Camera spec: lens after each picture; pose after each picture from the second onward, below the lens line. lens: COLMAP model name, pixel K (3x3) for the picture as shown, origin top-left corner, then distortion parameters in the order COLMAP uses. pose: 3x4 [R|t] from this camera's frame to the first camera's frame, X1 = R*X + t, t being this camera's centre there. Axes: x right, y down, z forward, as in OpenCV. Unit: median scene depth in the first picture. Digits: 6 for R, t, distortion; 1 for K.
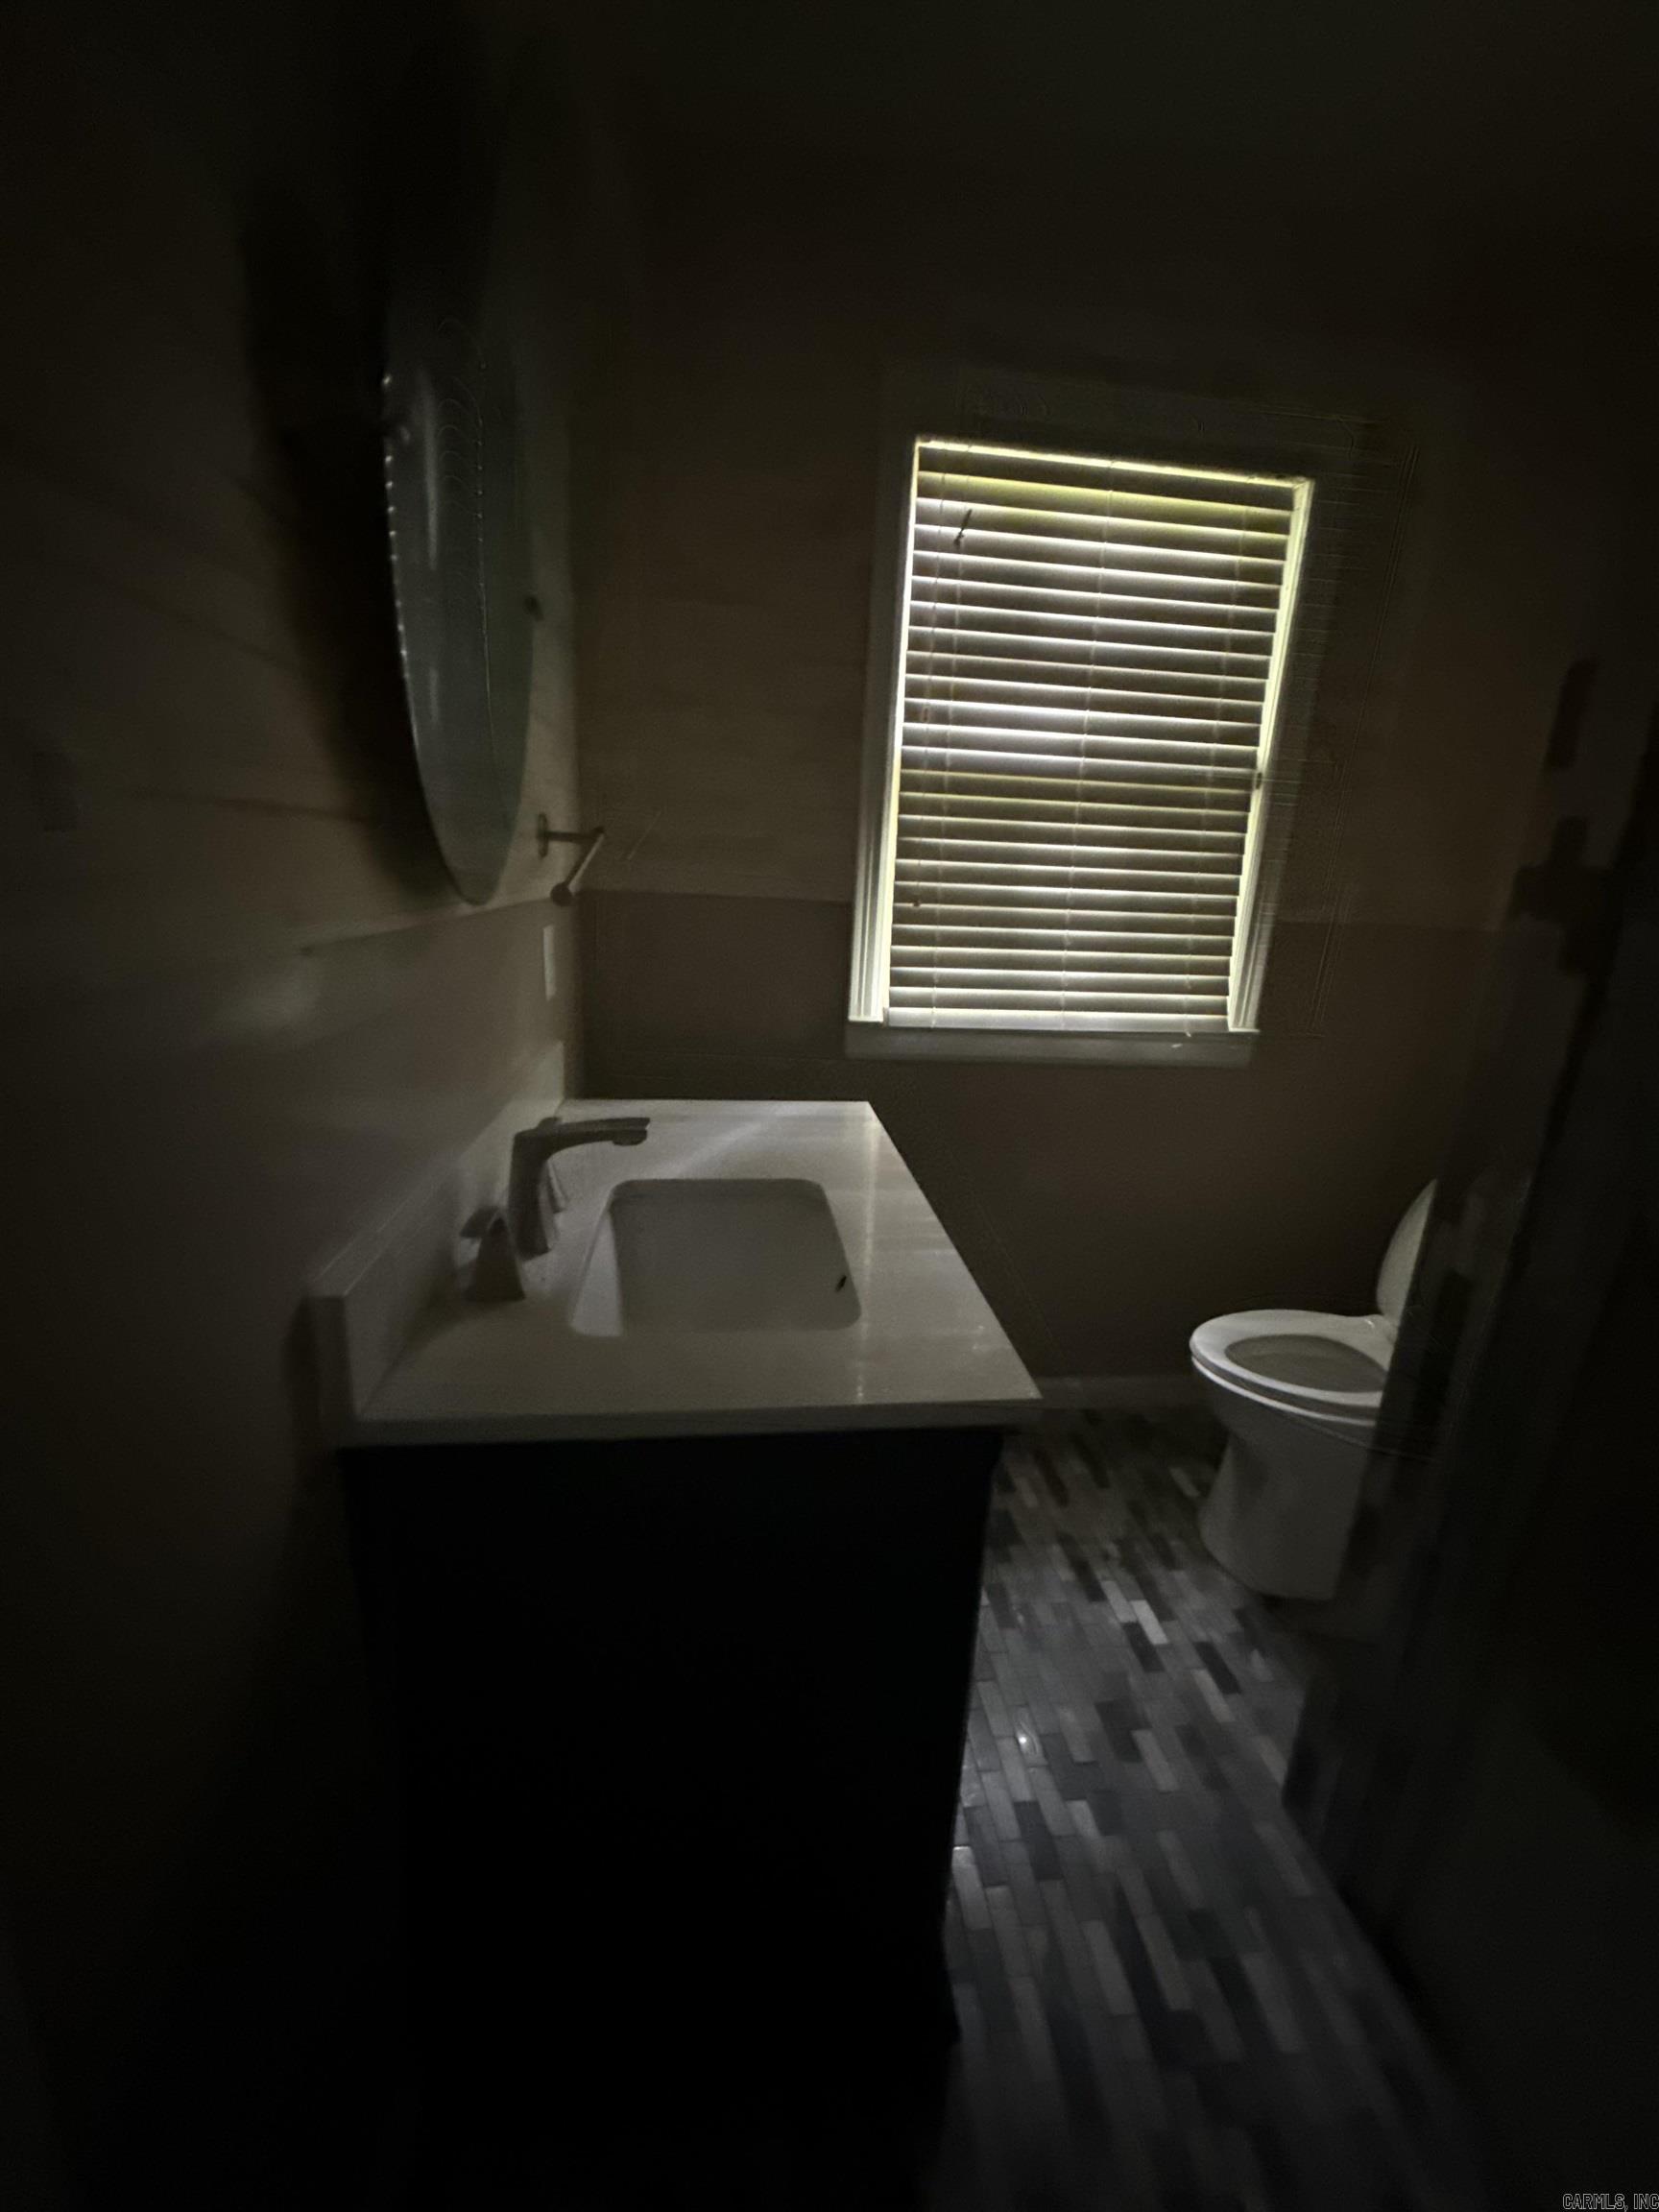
lens RADIAL K [[877.8, 0, 822.0], [0, 877.8, 1102.4], [0, 0, 1]] dist [0.000358, 0.000341]
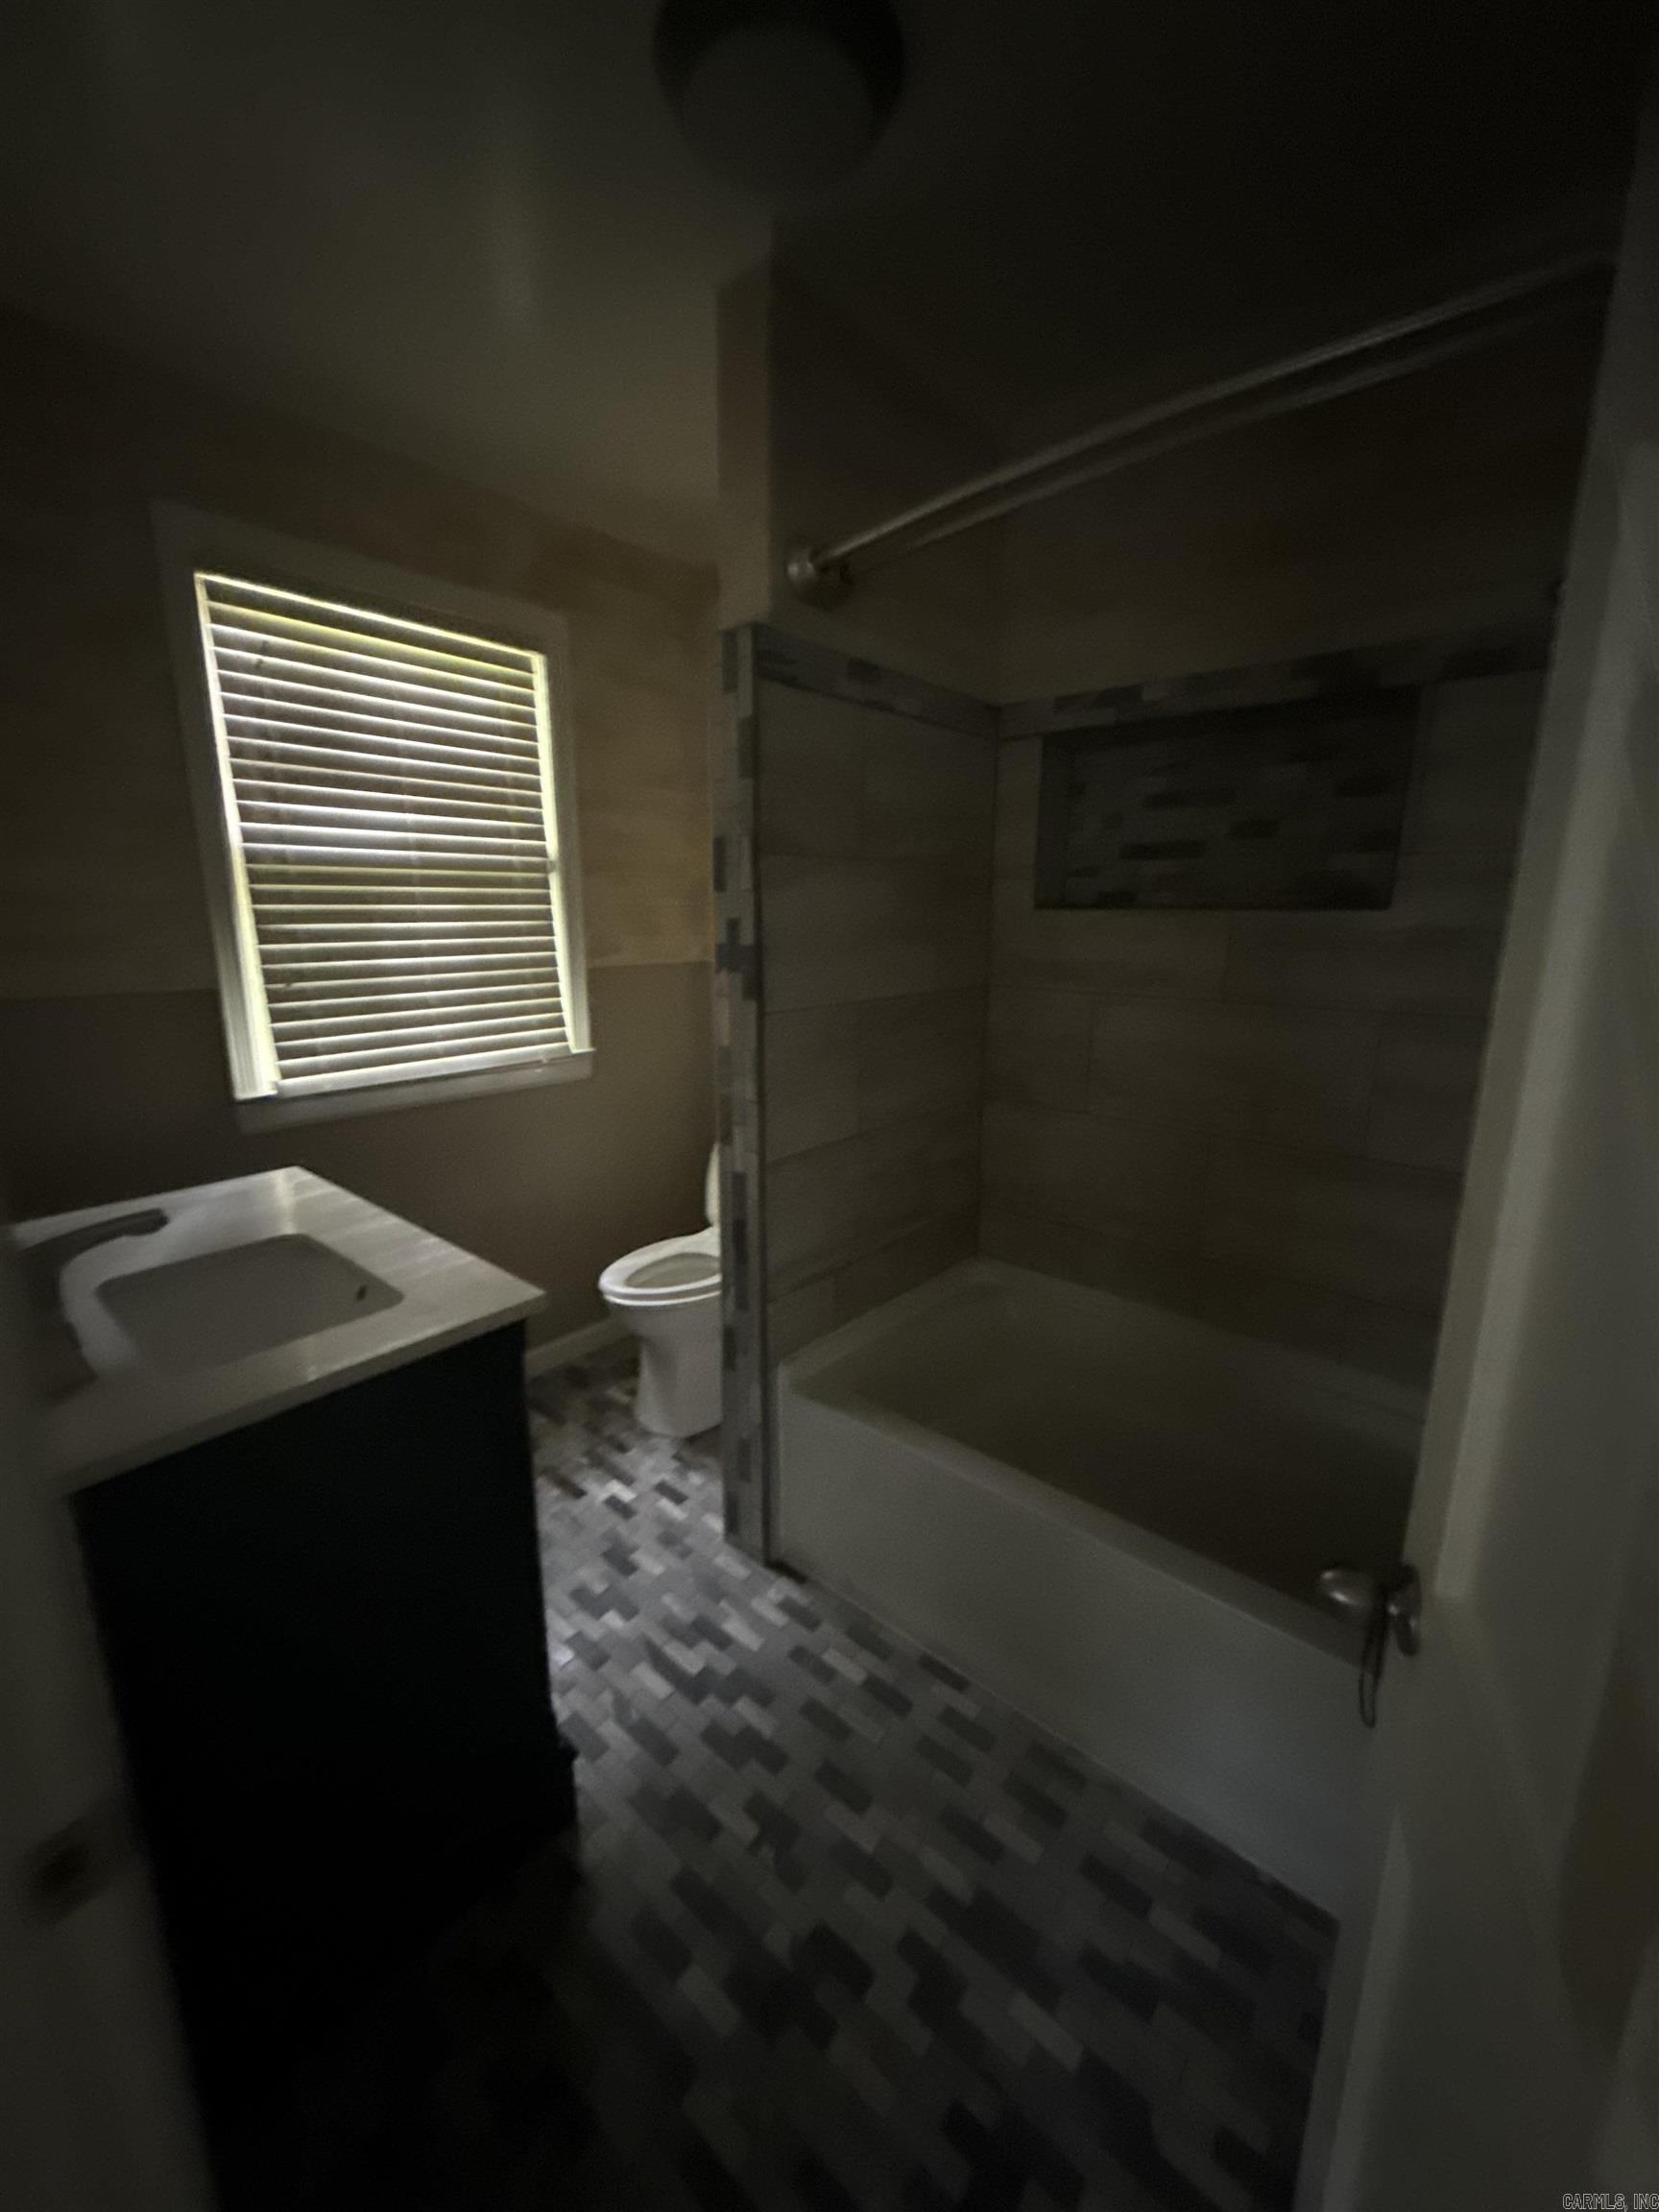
lens RADIAL K [[877.8, 0, 822.0], [0, 877.8, 1102.4], [0, 0, 1]] dist [0.000358, 0.000341]
pose [[0.728365, -0.189427, 0.658485, -0.161246], [0.209750, 0.976531, 0.048910, 0.005450], [-0.652296, 0.102493, 0.751003, -0.252095]]
